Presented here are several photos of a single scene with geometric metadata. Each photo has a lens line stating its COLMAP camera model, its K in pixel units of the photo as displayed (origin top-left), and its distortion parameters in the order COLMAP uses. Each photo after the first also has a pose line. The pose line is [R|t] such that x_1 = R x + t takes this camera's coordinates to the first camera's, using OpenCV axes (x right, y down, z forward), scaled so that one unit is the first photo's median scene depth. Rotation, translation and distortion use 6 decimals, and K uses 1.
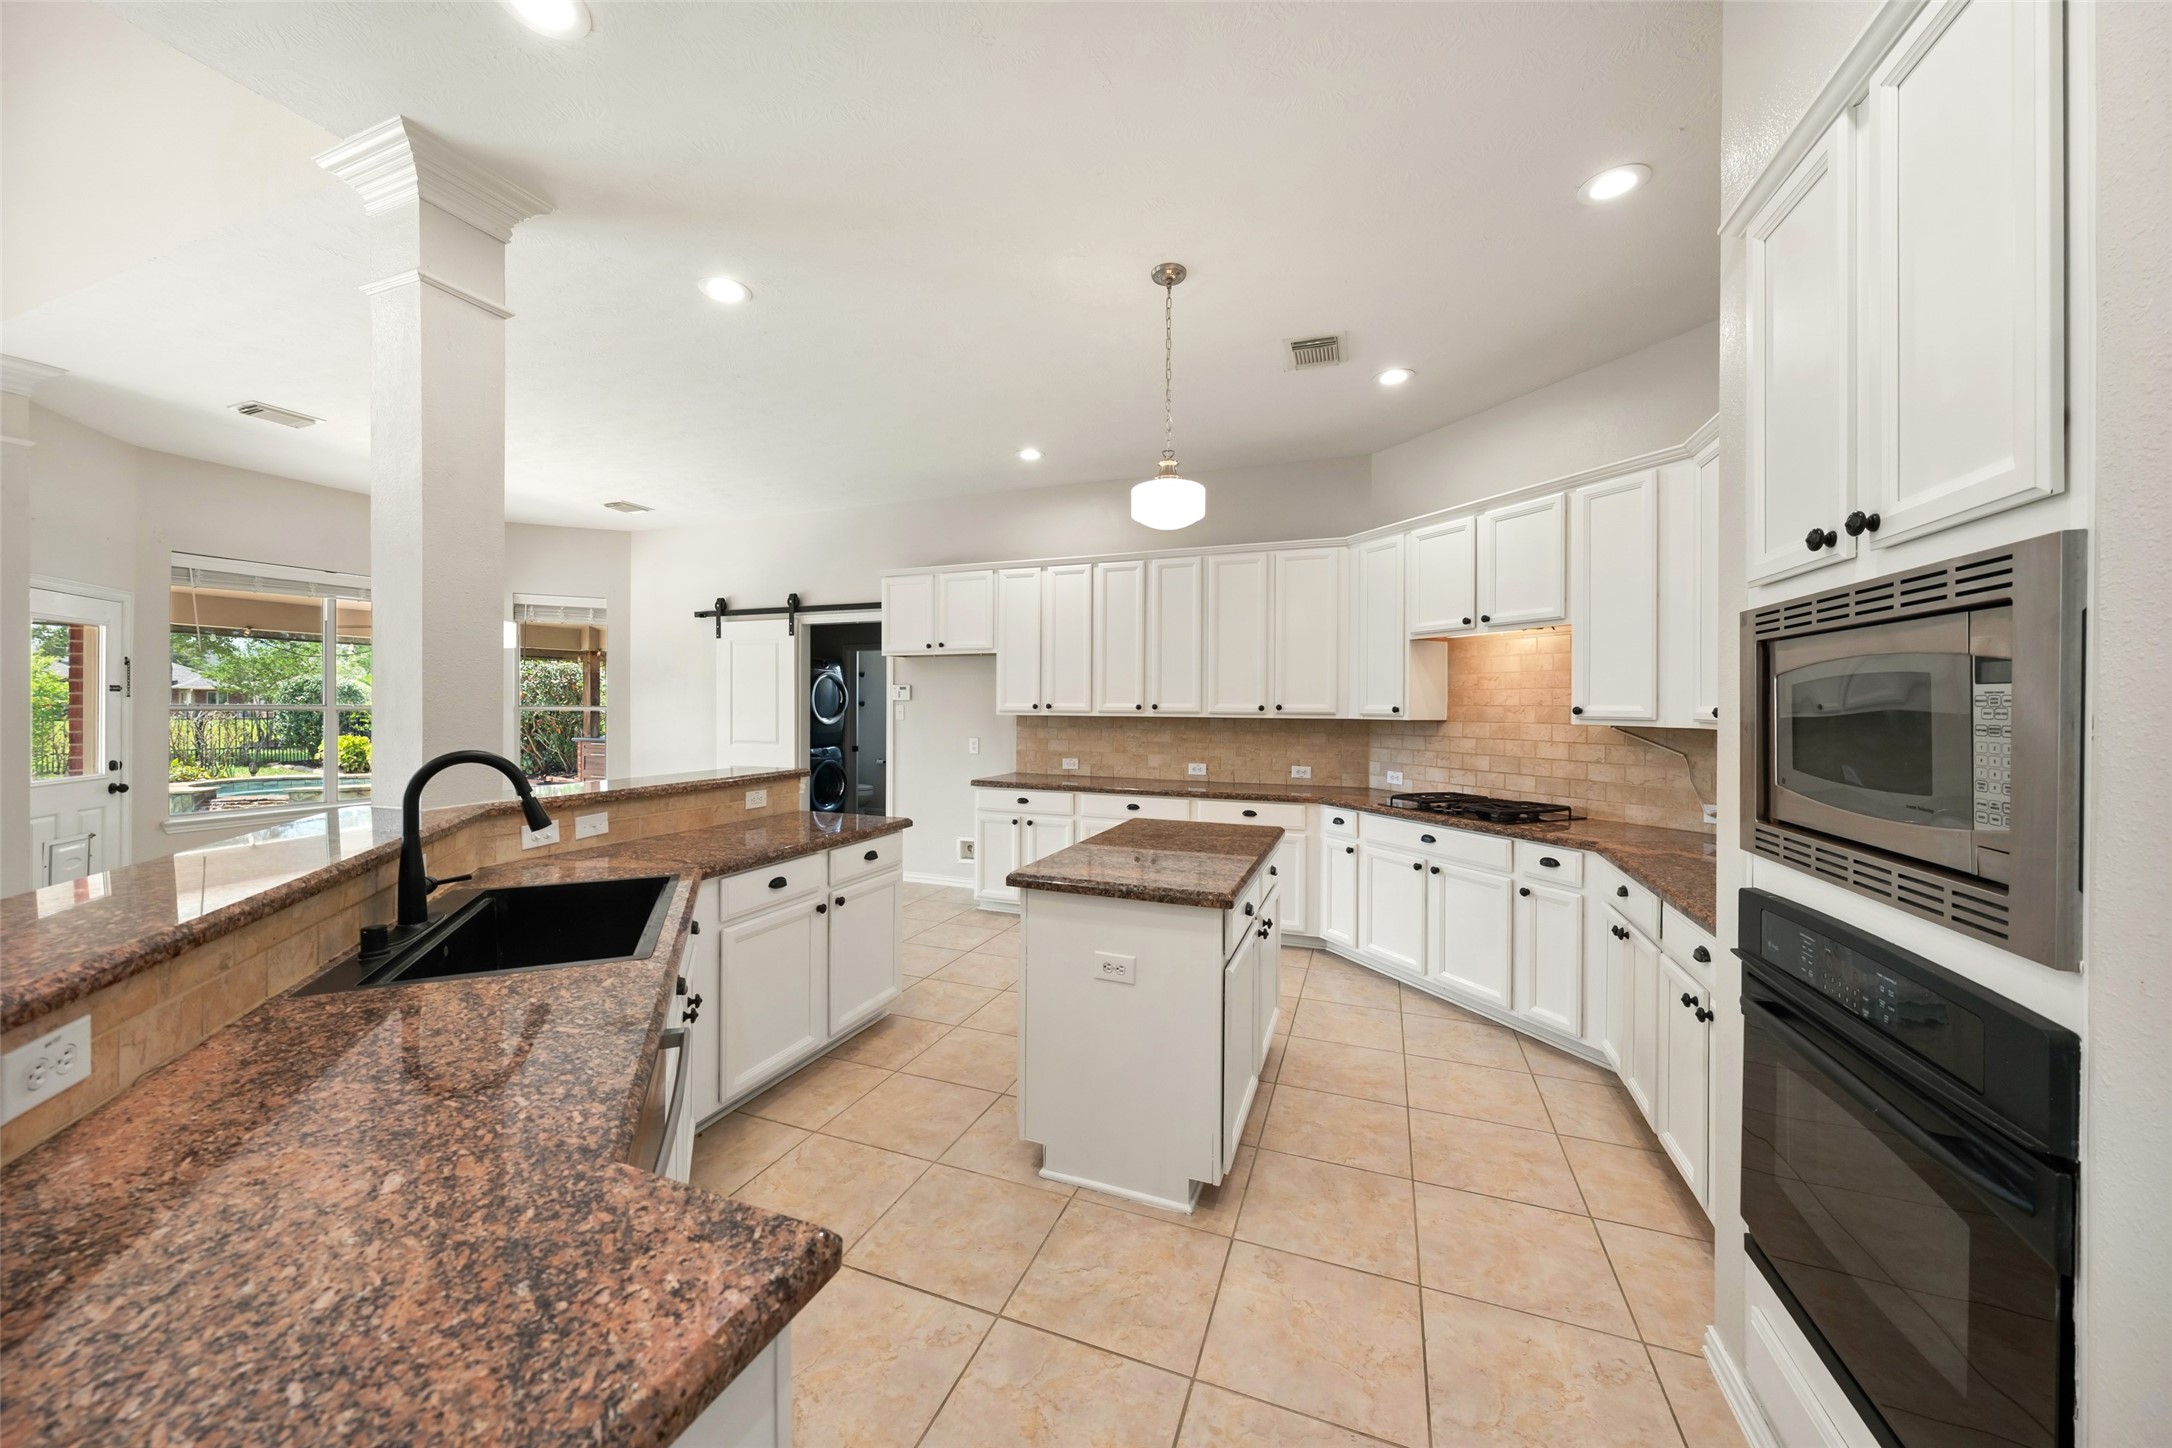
lens RADIAL K [[771.8, 0, 1078.4], [0, 771.8, 703.7], [0, 0, 1]] dist [0.000428, -0.000006]
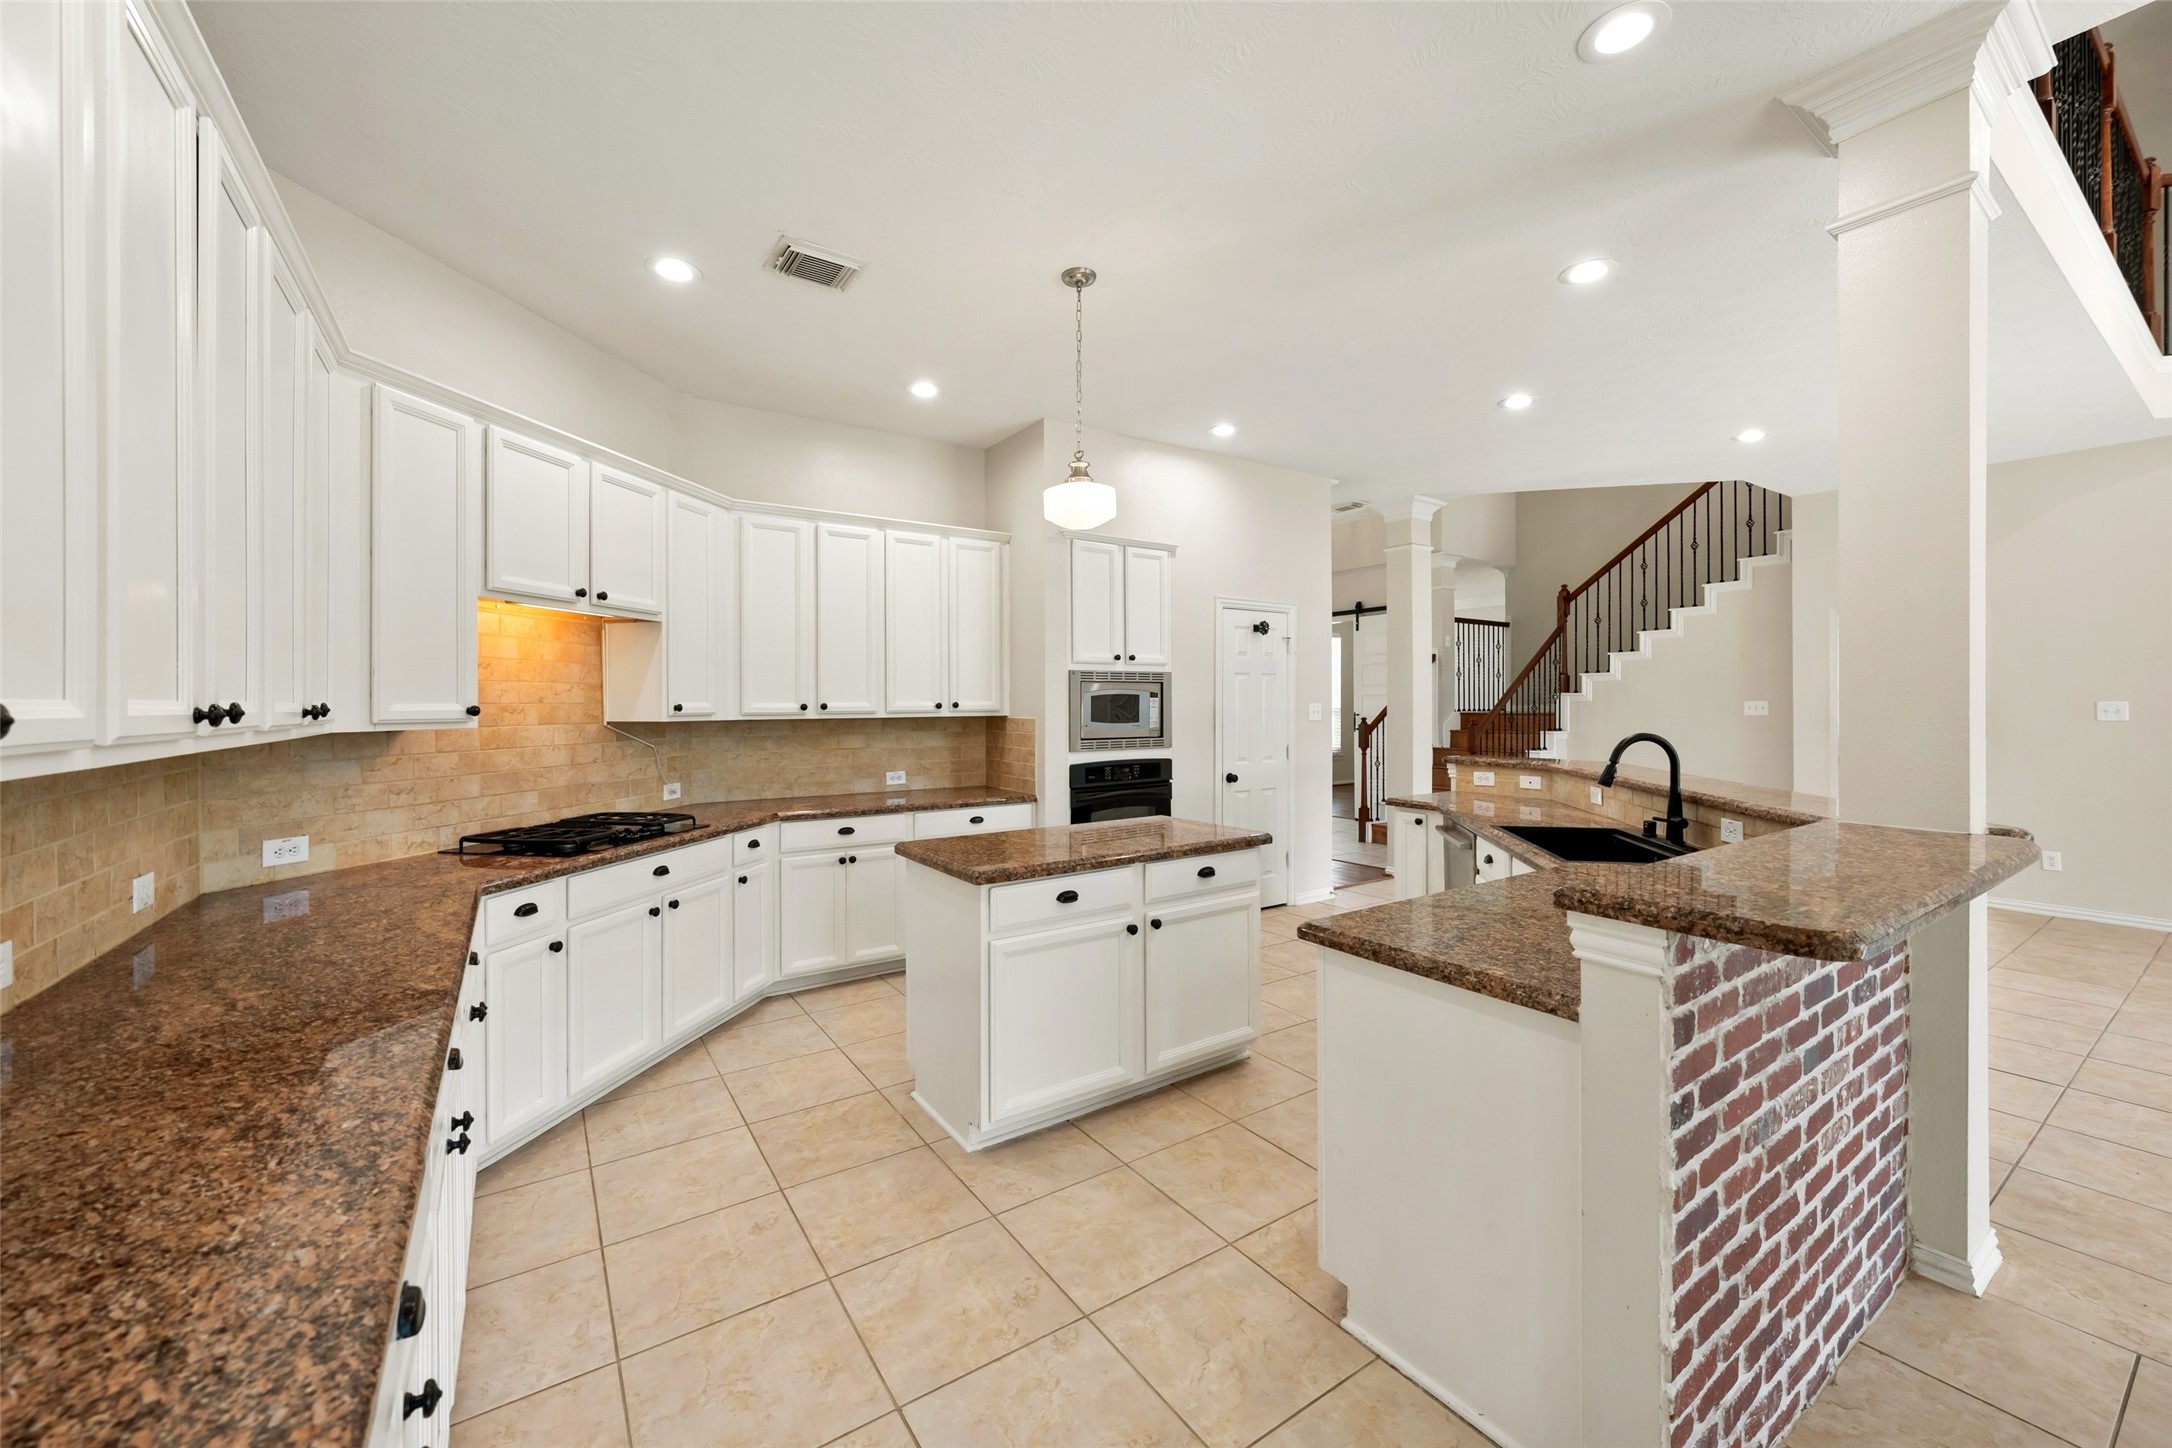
lens RADIAL K [[839.6, 0, 1080.4], [0, 839.6, 716.6], [0, 0, 1]] dist [0.000233, 0.000014]
pose [[-0.822371, -0.009676, 0.568869, -0.408196], [-0.000915, 0.999877, 0.015683, 0.002503], [-0.568951, 0.012377, -0.822278, 1.527633]]
